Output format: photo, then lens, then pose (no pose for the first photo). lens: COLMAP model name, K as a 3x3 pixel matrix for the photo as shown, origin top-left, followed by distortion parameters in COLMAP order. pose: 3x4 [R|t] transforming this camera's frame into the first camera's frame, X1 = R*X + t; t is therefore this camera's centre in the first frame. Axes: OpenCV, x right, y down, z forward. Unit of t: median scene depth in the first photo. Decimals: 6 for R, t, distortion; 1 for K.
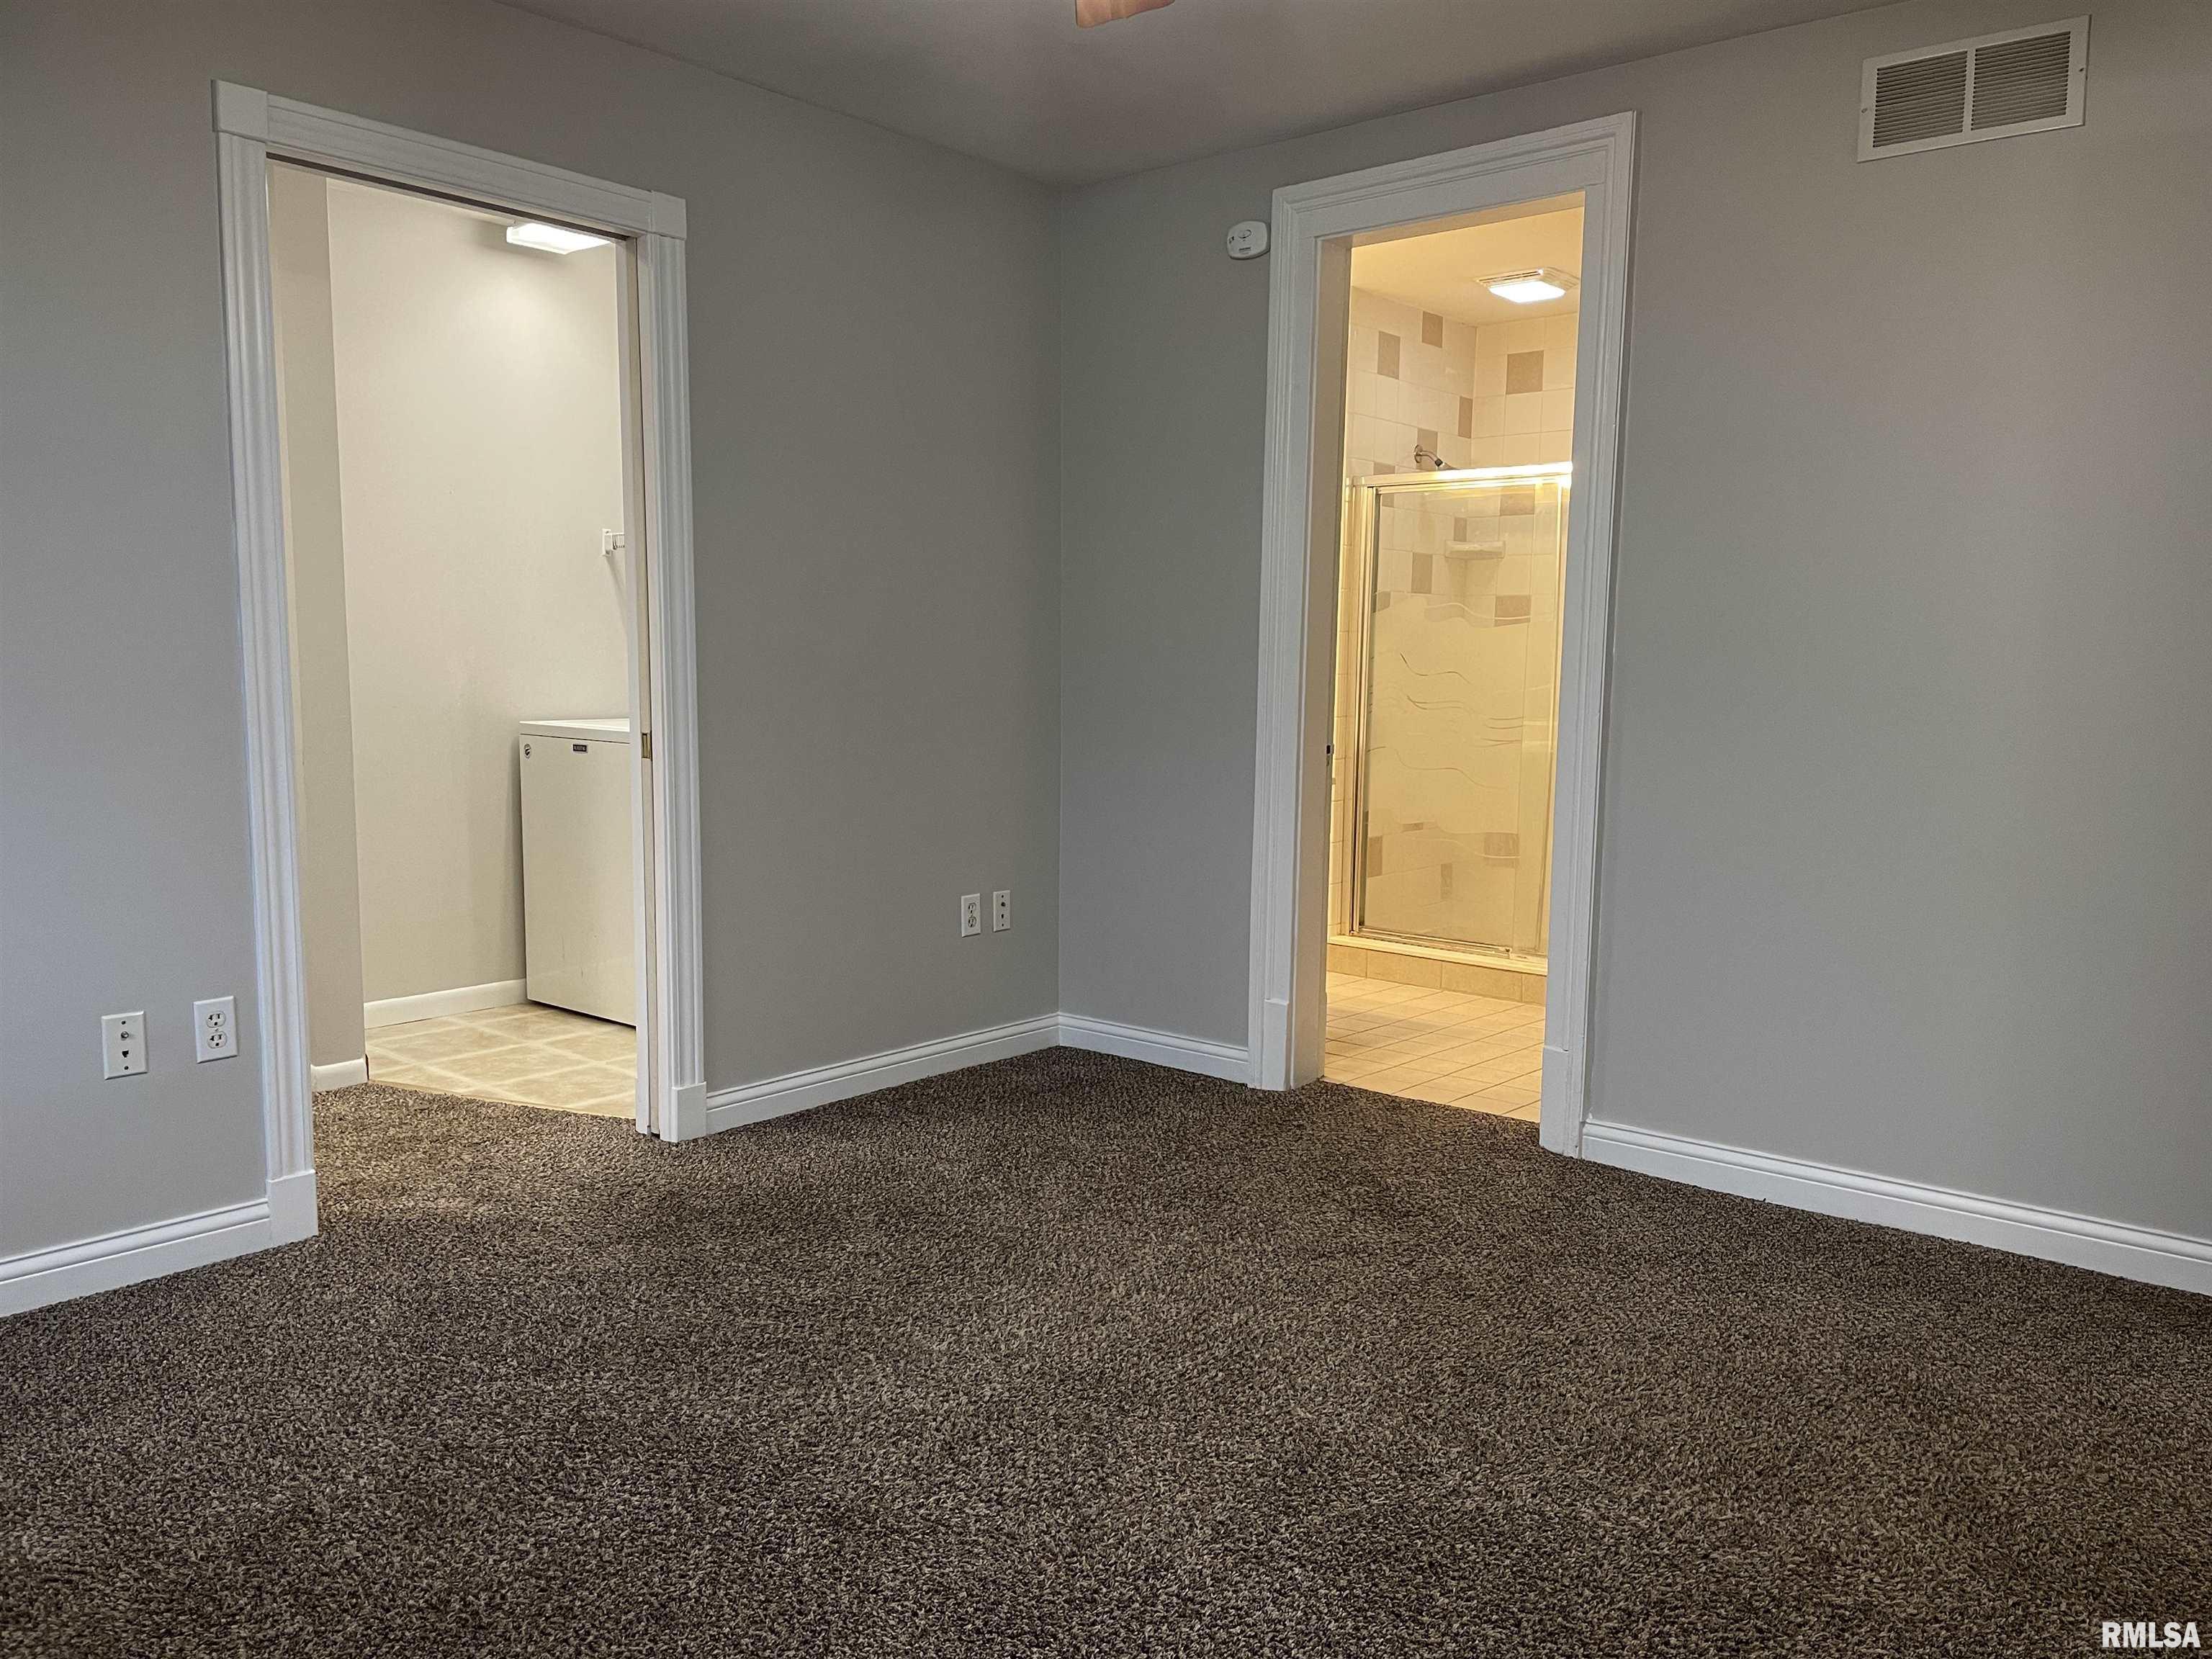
lens RADIAL K [[1686.0, 0, 1106.0], [0, 1686.0, 829.5], [0, 0, 1]] dist [0.094518, -0.133717]
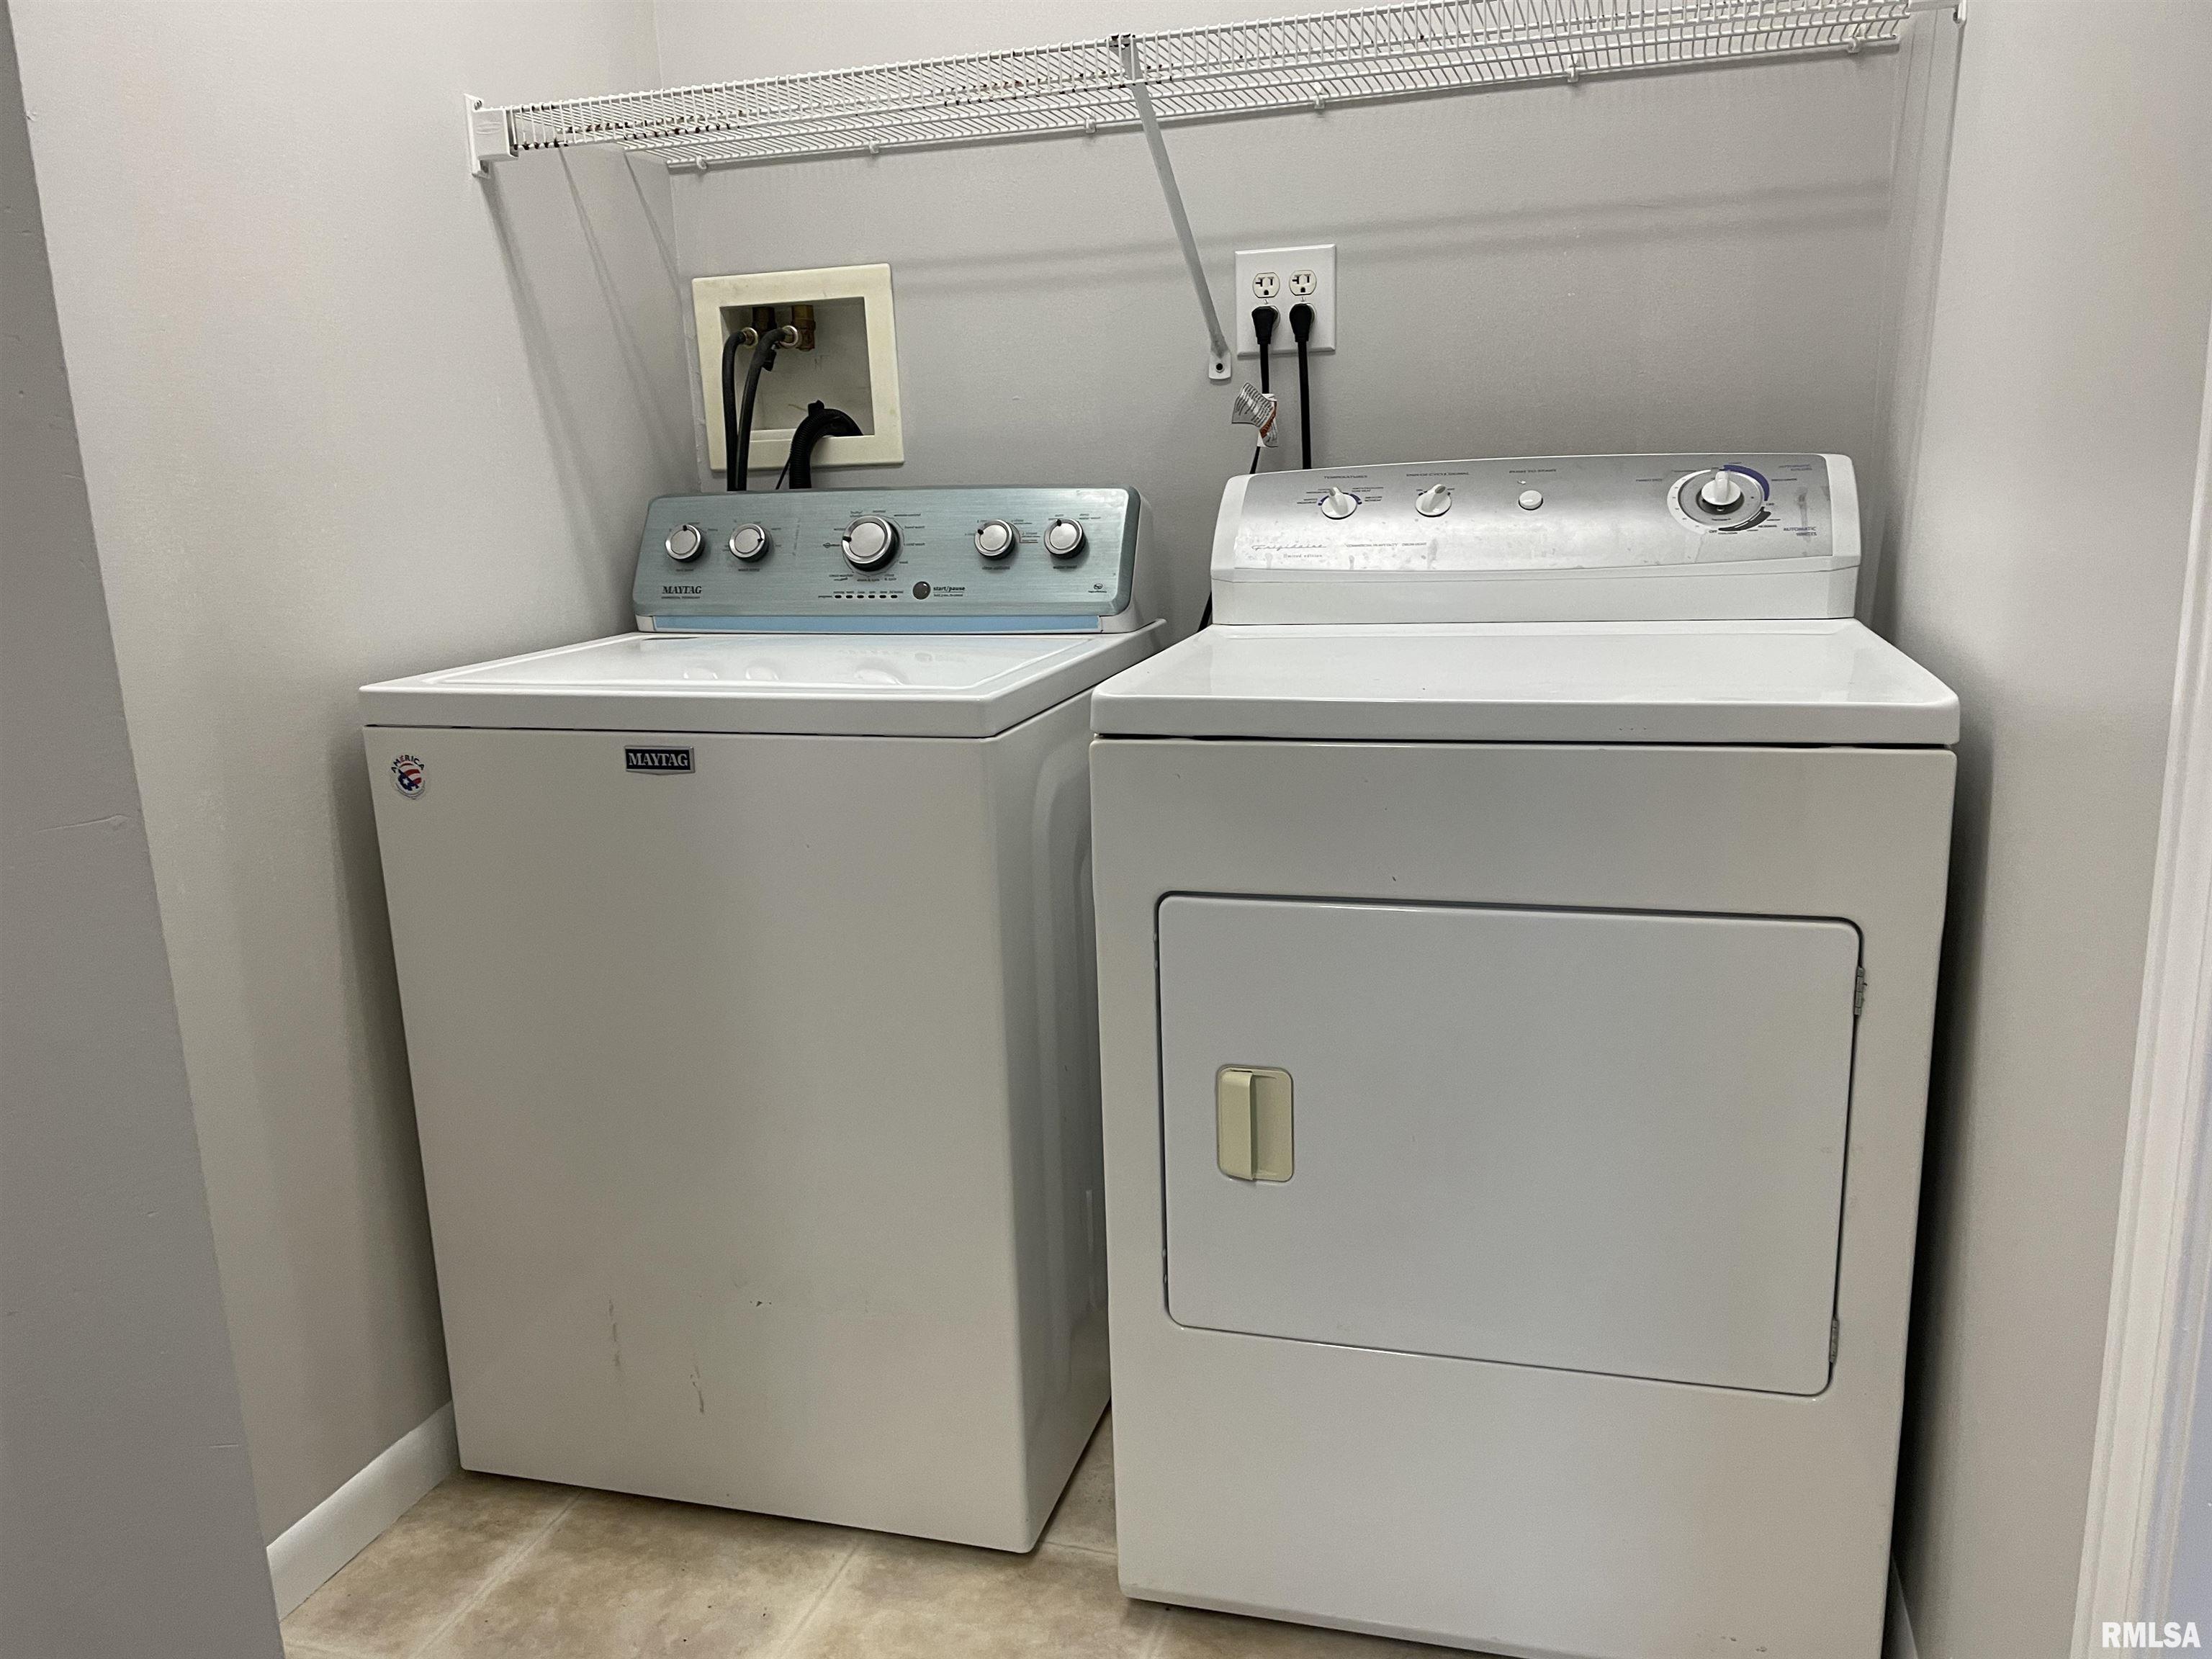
lens RADIAL K [[1634.3, 0, 1104.6], [0, 1634.3, 837.5], [0, 0, 1]] dist [0.095262, -0.123103]
pose [[0.918396, -0.128431, 0.374239, -0.330267], [0.084870, 0.987781, 0.130710, -0.062875], [-0.386453, -0.088282, 0.918074, 0.645130]]
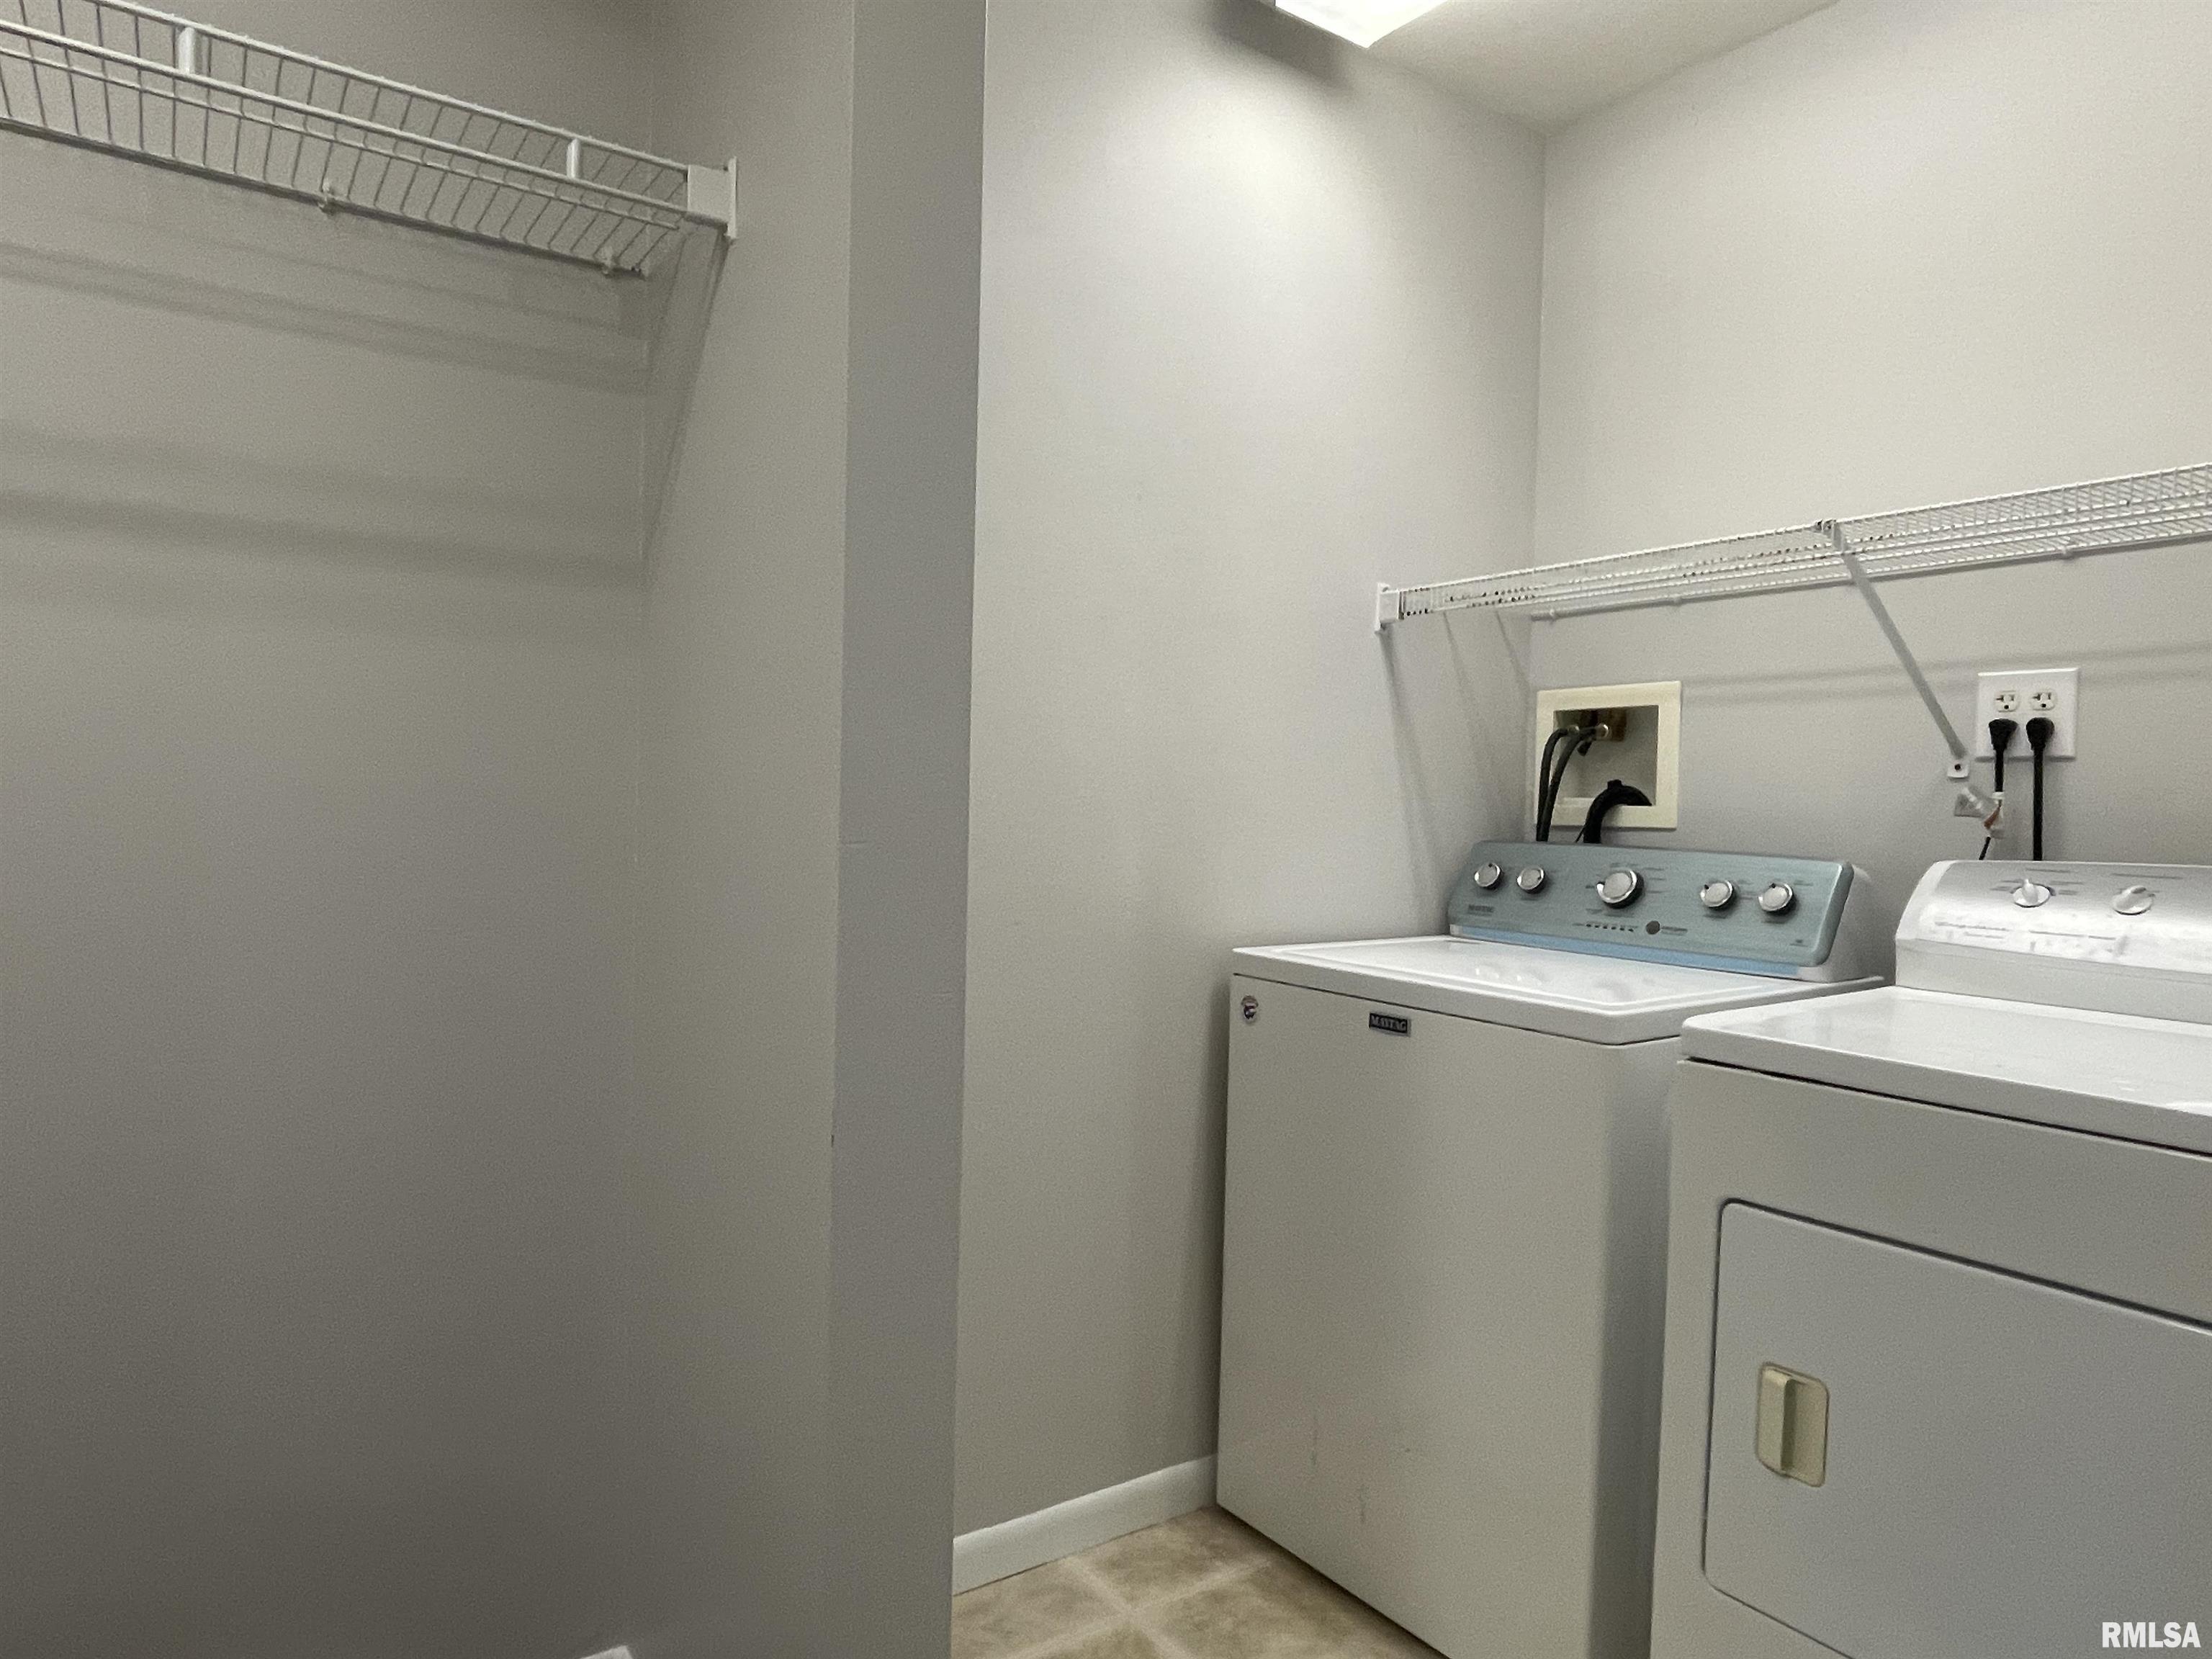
lens RADIAL K [[1310.4, 0, 1125.1], [0, 1310.4, 836.4], [0, 0, 1]] dist [0.006985, -0.026219]
pose [[0.969333, 0.023089, -0.244662, -0.276855], [-0.043805, 0.995866, -0.079570, -0.062810], [0.241814, 0.087848, 0.966338, 0.606021]]
